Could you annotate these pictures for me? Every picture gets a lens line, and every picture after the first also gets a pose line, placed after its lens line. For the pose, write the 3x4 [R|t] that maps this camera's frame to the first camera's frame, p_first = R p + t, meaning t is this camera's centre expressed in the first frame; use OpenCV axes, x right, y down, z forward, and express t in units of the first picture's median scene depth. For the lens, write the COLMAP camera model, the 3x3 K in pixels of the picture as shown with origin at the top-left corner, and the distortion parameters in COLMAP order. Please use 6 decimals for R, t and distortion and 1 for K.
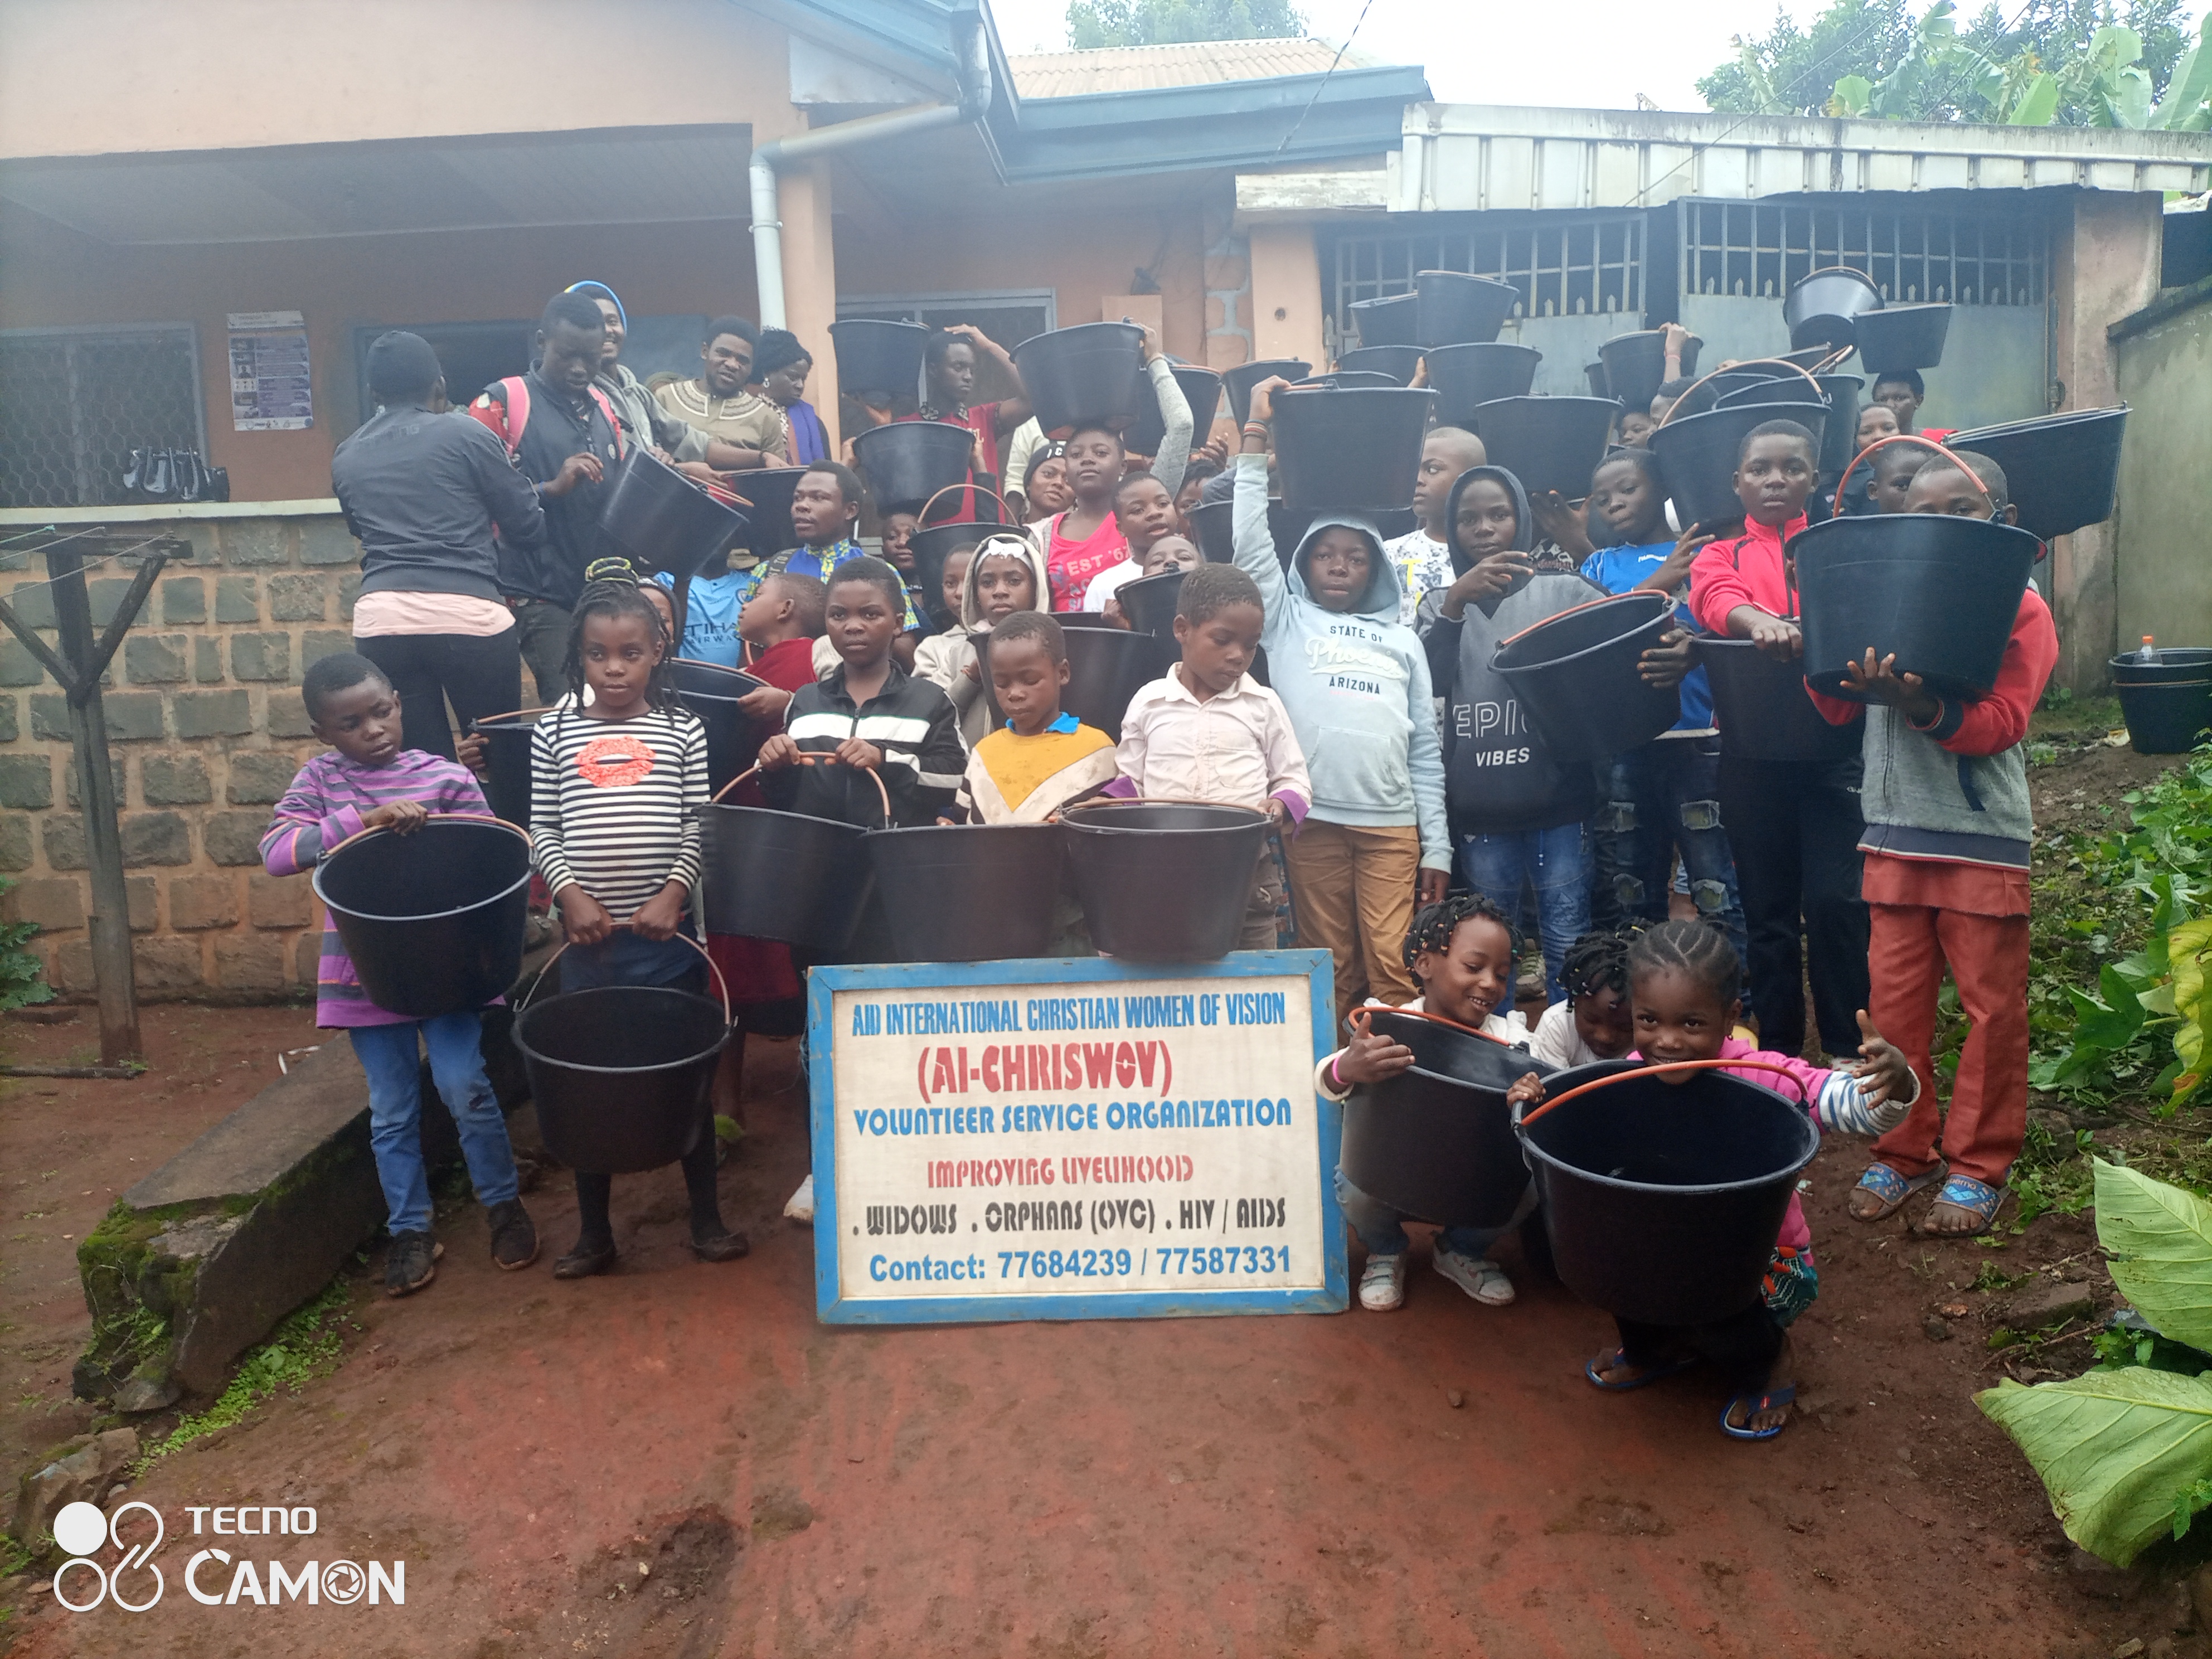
lens RADIAL K [[1699.9, 0, 1108.9], [0, 1699.9, 812.6], [0, 0, 1]] dist [0.066314, -0.153815]
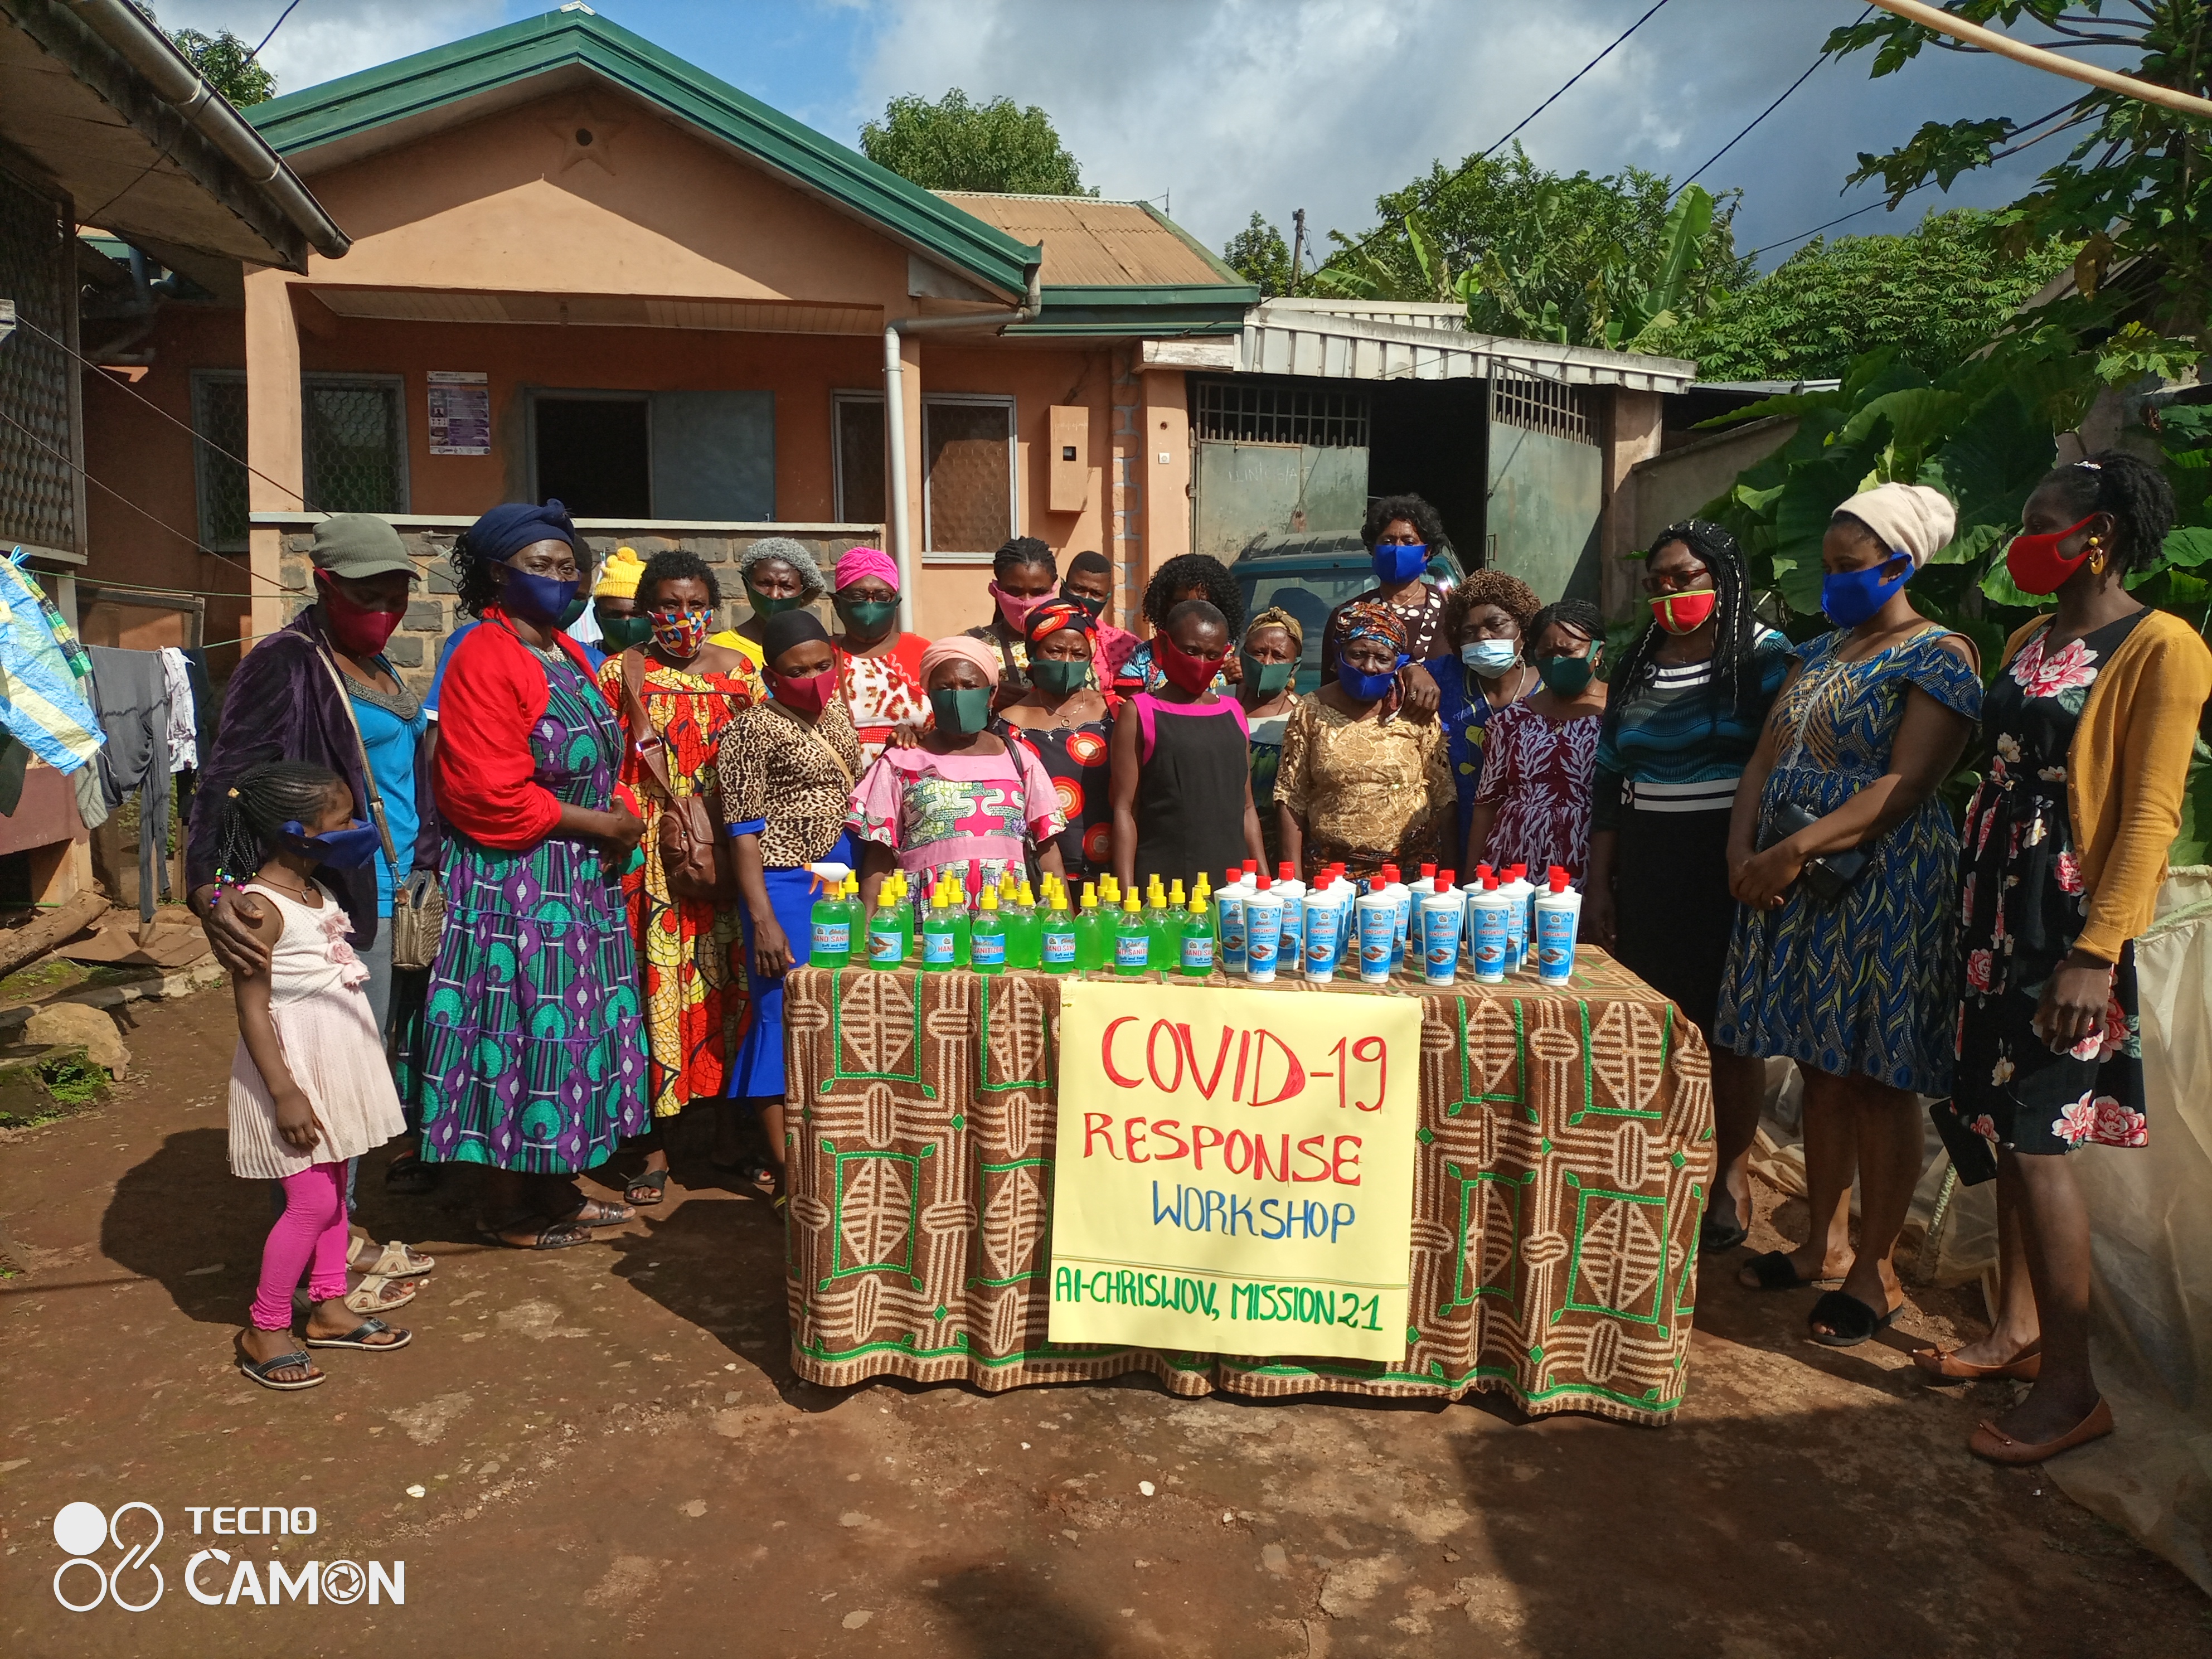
lens RADIAL K [[1699.9, 0, 1108.9], [0, 1699.9, 812.6], [0, 0, 1]] dist [0.066314, -0.153815]
pose [[0.977664, 0.011145, 0.209878, -0.632080], [-0.013221, 0.999877, 0.008495, 0.135667], [-0.209758, -0.011080, 0.977691, -1.261848]]
